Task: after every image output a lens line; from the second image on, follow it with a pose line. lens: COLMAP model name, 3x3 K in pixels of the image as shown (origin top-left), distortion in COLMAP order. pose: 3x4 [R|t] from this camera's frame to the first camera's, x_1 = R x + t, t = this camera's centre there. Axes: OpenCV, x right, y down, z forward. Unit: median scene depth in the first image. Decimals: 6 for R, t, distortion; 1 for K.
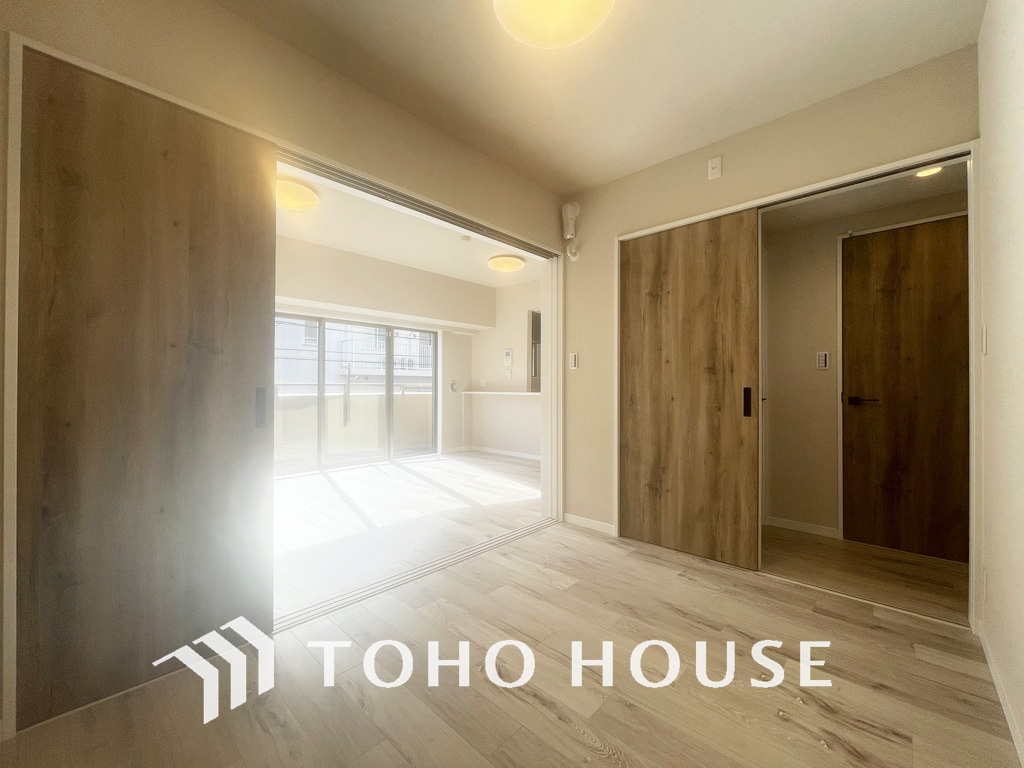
lens RADIAL K [[414.8, 0, 508.3], [0, 414.8, 384.1], [0, 0, 1]] dist [-0.001669, -0.000268]
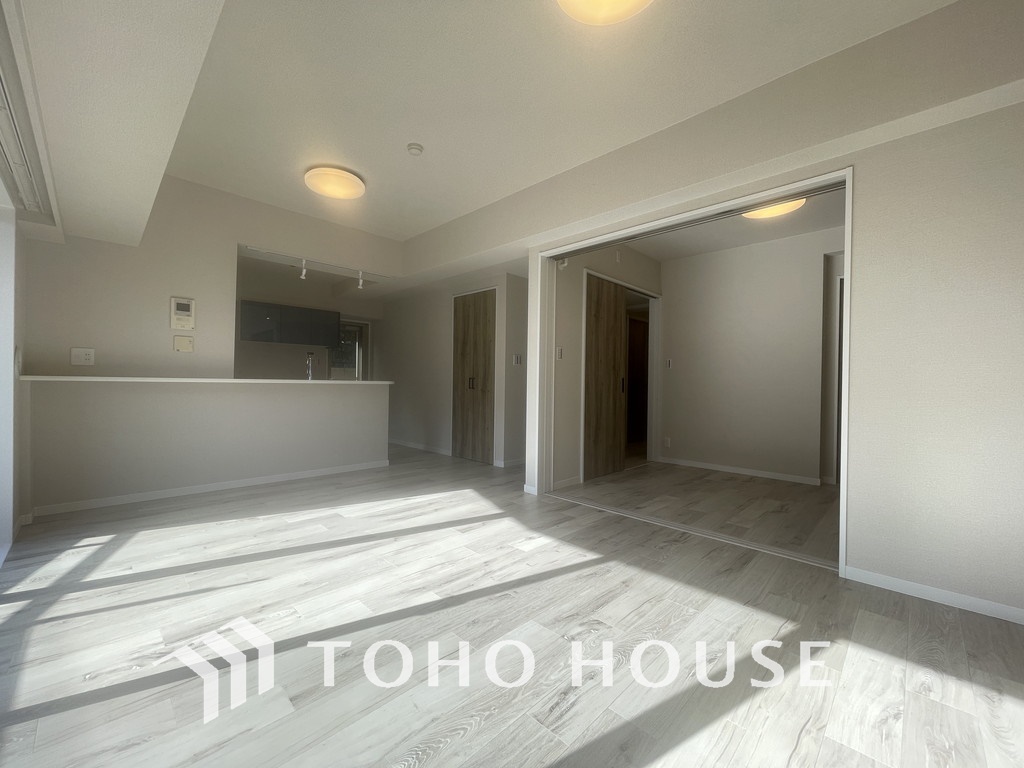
lens RADIAL K [[414.8, 0, 508.3], [0, 414.8, 384.1], [0, 0, 1]] dist [-0.001669, -0.000268]
pose [[0.032018, -0.007585, 0.999459, -1.214133], [-0.022486, 0.999713, 0.008307, 0.029124], [-0.999234, -0.022740, 0.031839, 1.288967]]
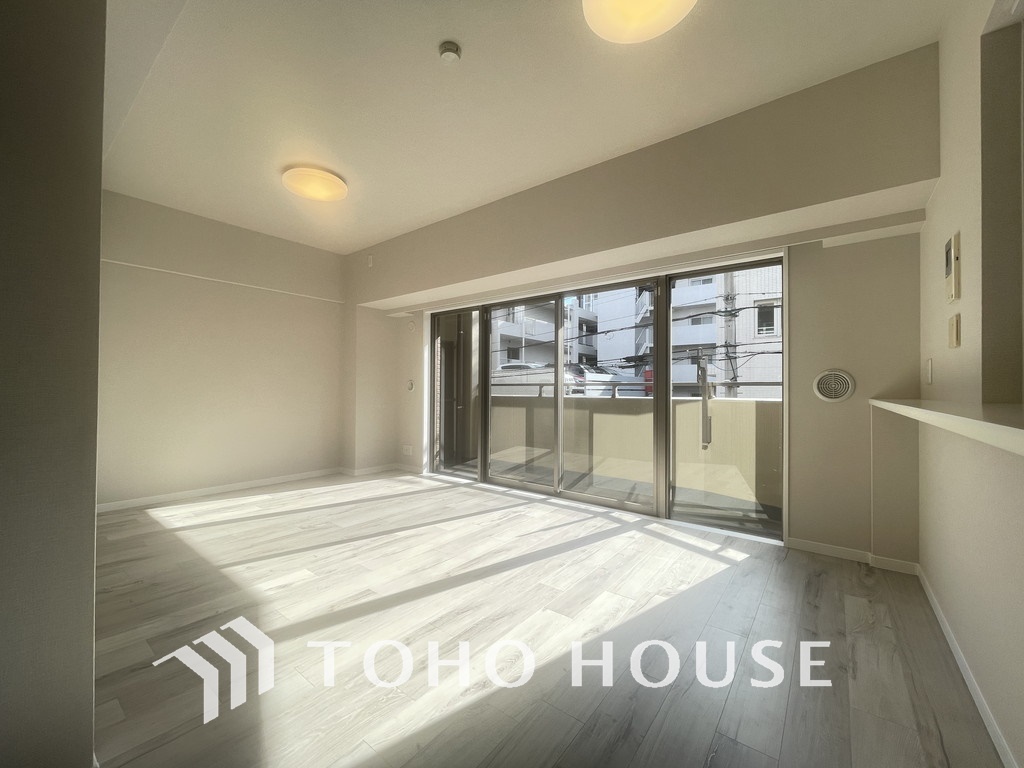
lens RADIAL K [[414.8, 0, 508.3], [0, 414.8, 384.1], [0, 0, 1]] dist [-0.001669, -0.000268]
pose [[0.084254, -0.008321, -0.996410, 0.549788], [-0.000096, 0.999965, -0.008359, 0.016564], [0.996444, 0.000800, 0.084250, 1.613785]]
